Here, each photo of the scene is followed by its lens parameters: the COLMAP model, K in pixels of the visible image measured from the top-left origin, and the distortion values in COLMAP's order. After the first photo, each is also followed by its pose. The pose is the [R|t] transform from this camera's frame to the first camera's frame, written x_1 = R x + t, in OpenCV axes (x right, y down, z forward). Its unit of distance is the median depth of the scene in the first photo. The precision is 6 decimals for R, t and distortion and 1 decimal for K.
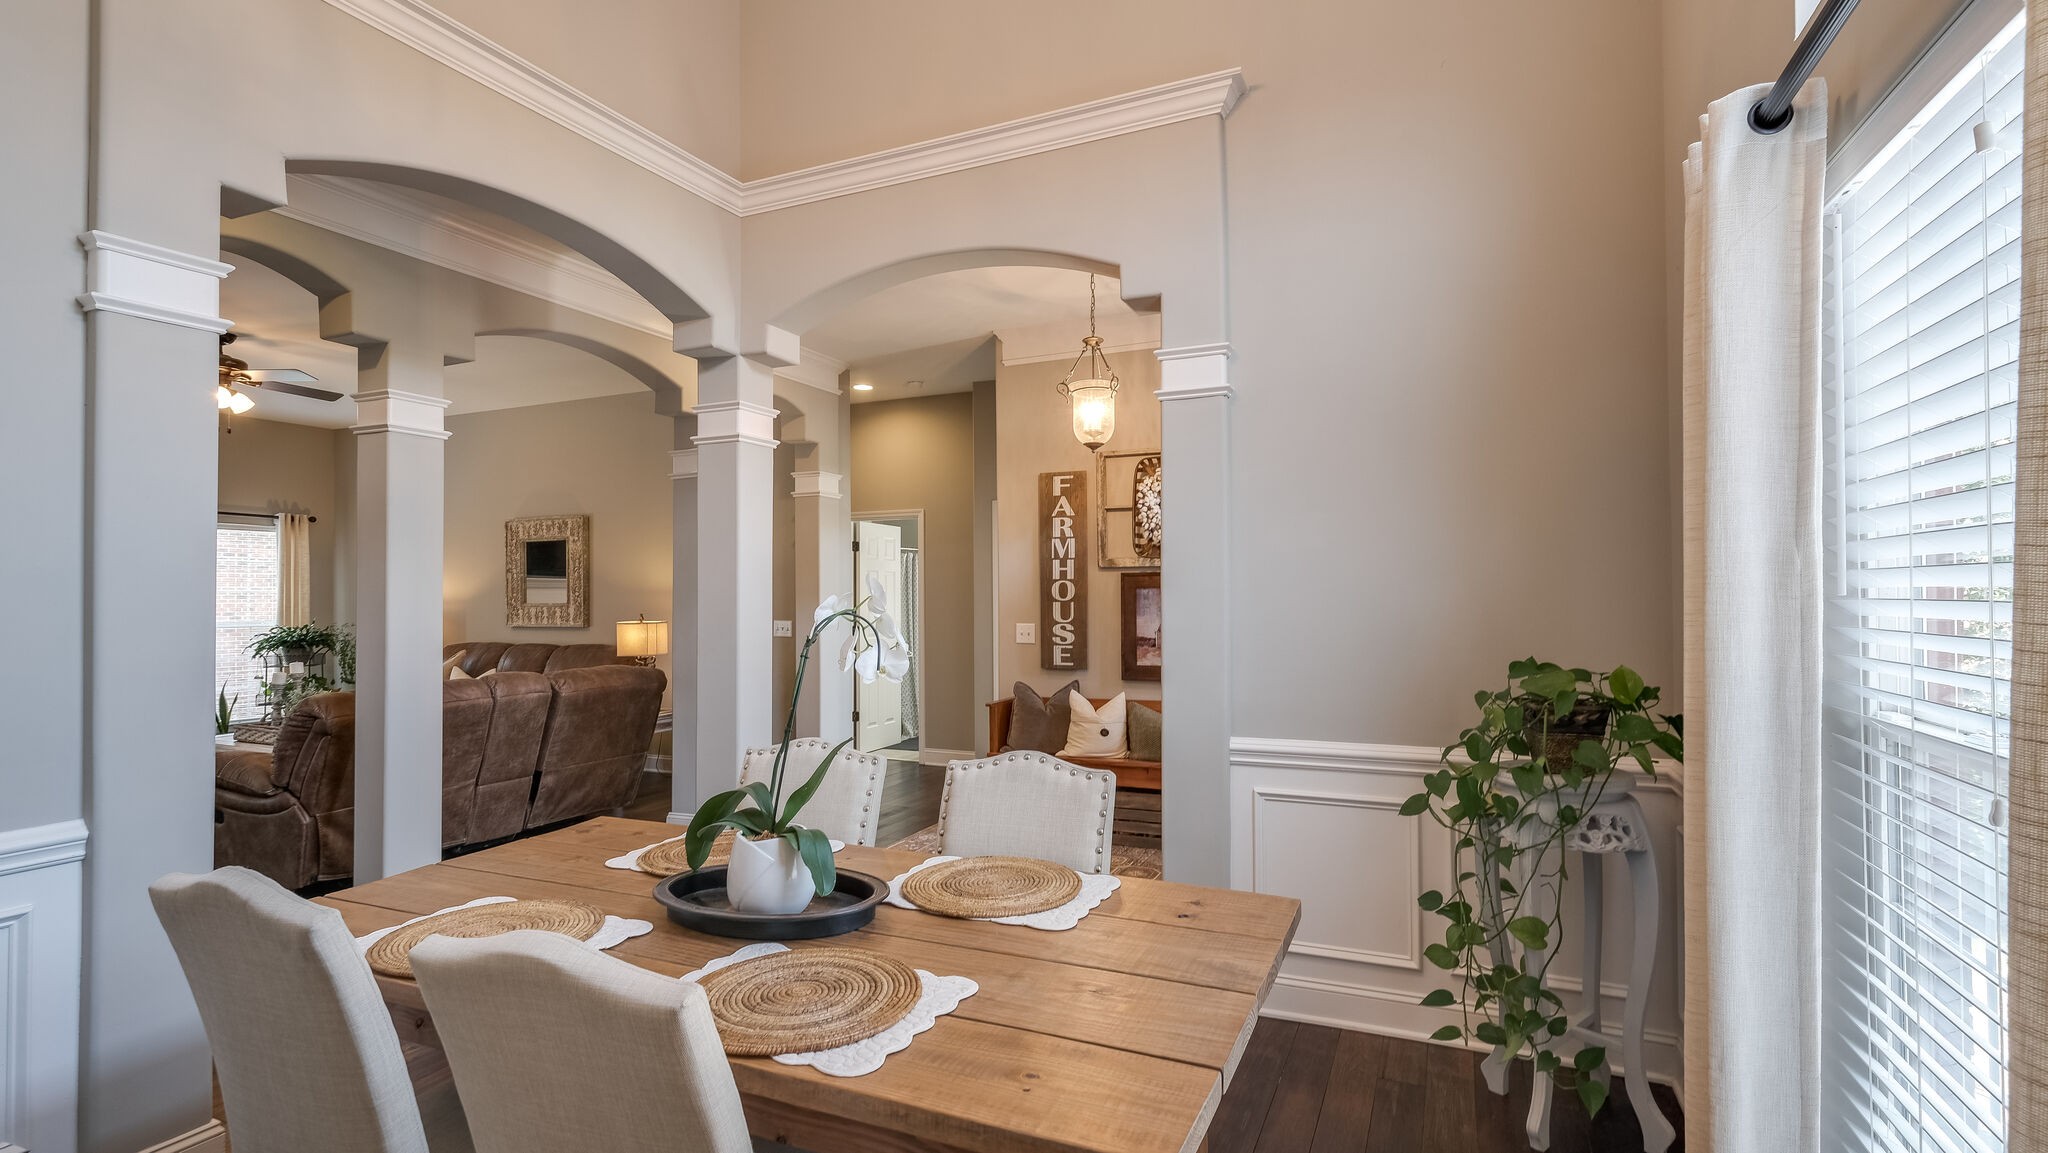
lens RADIAL K [[940.6, 0, 1025.3], [0, 940.6, 582.7], [0, 0, 1]] dist [0.002295, 0.000069]
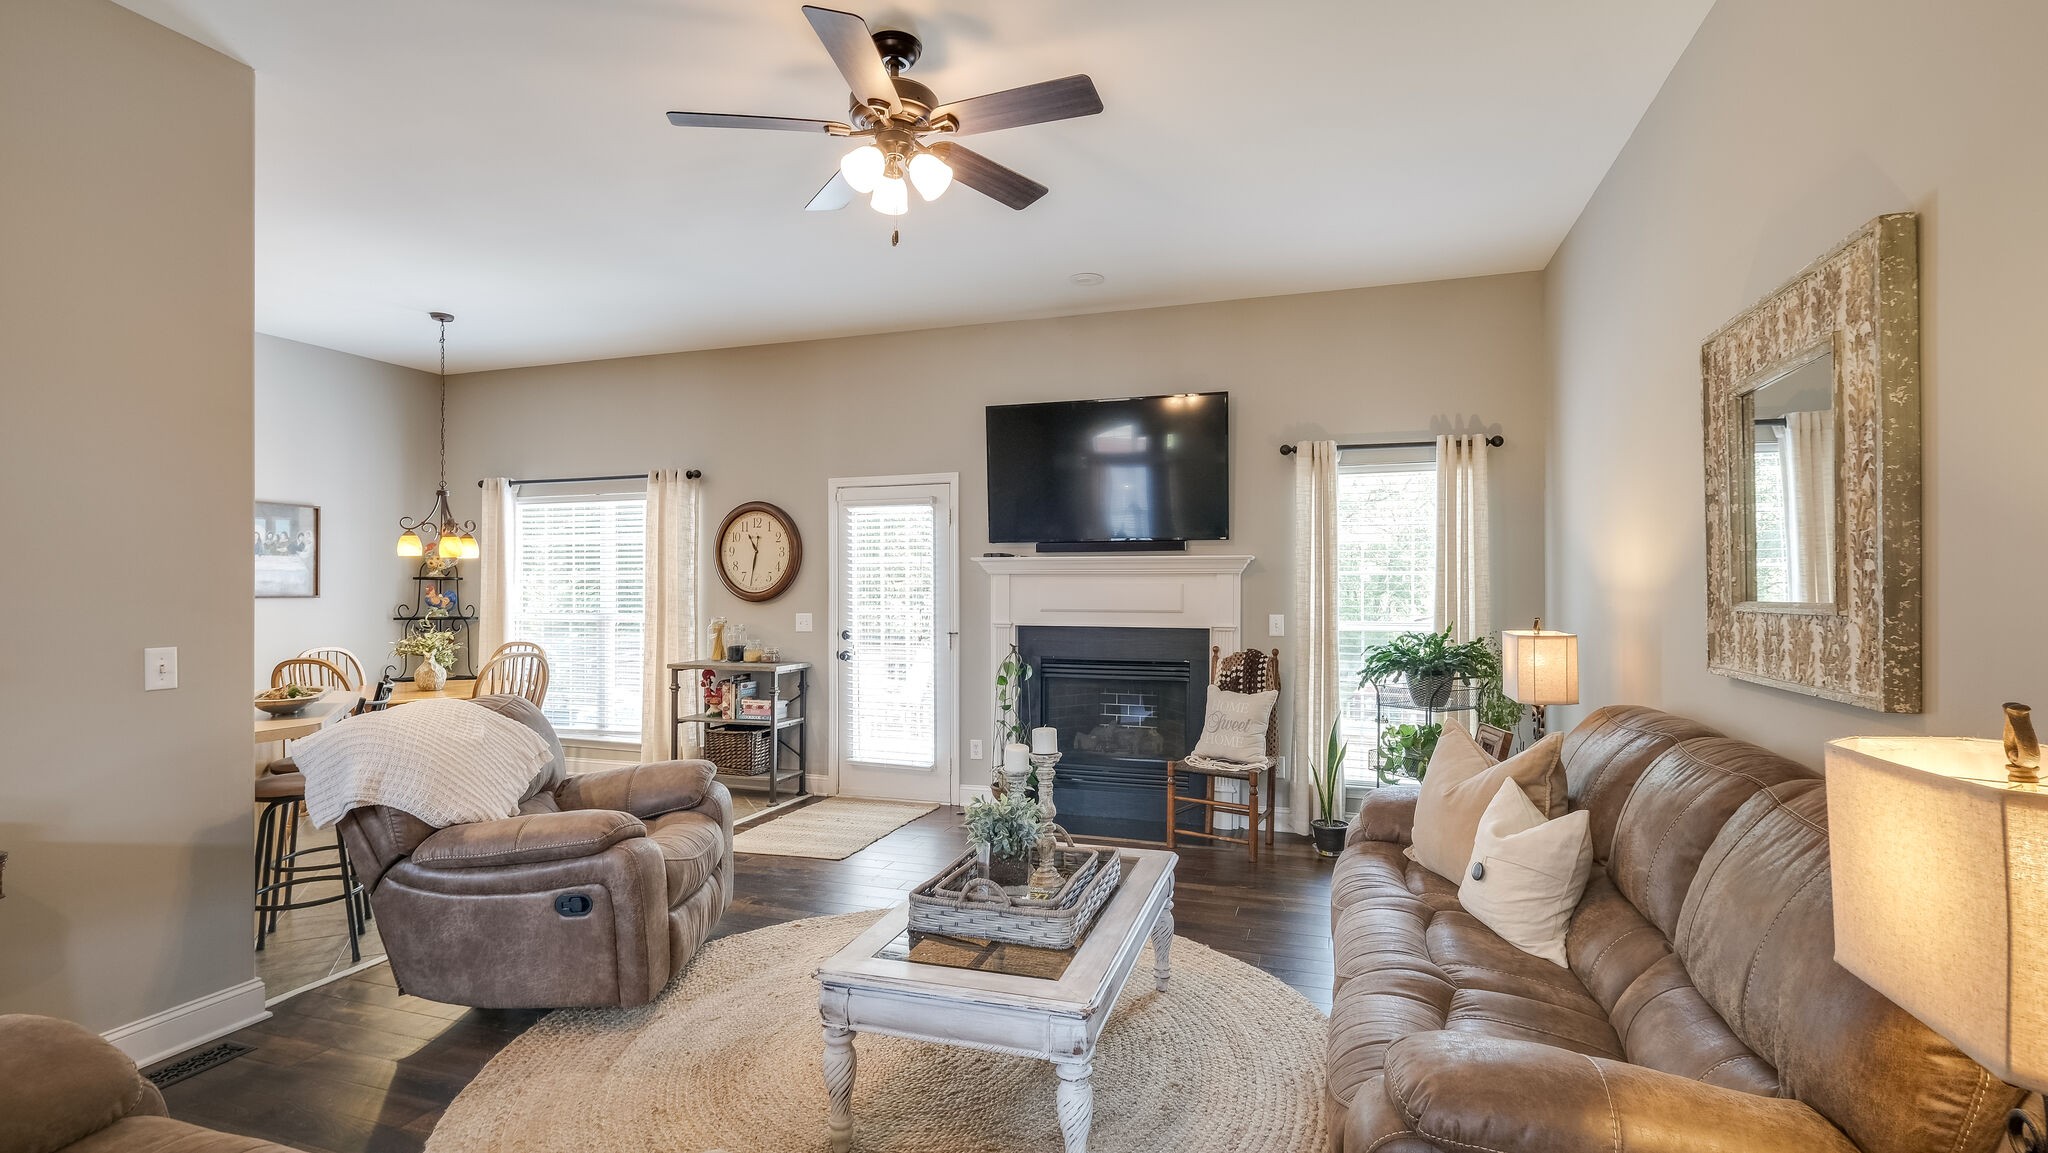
lens RADIAL K [[940.6, 0, 1024.4], [0, 940.6, 574.1], [0, 0, 1]] dist [0.002295, 0.000069]
pose [[0.105434, -0.003845, -0.994419, -0.236758], [0.007379, 0.999968, -0.003084, 0.011528], [0.994399, -0.007013, 0.105459, 0.680562]]
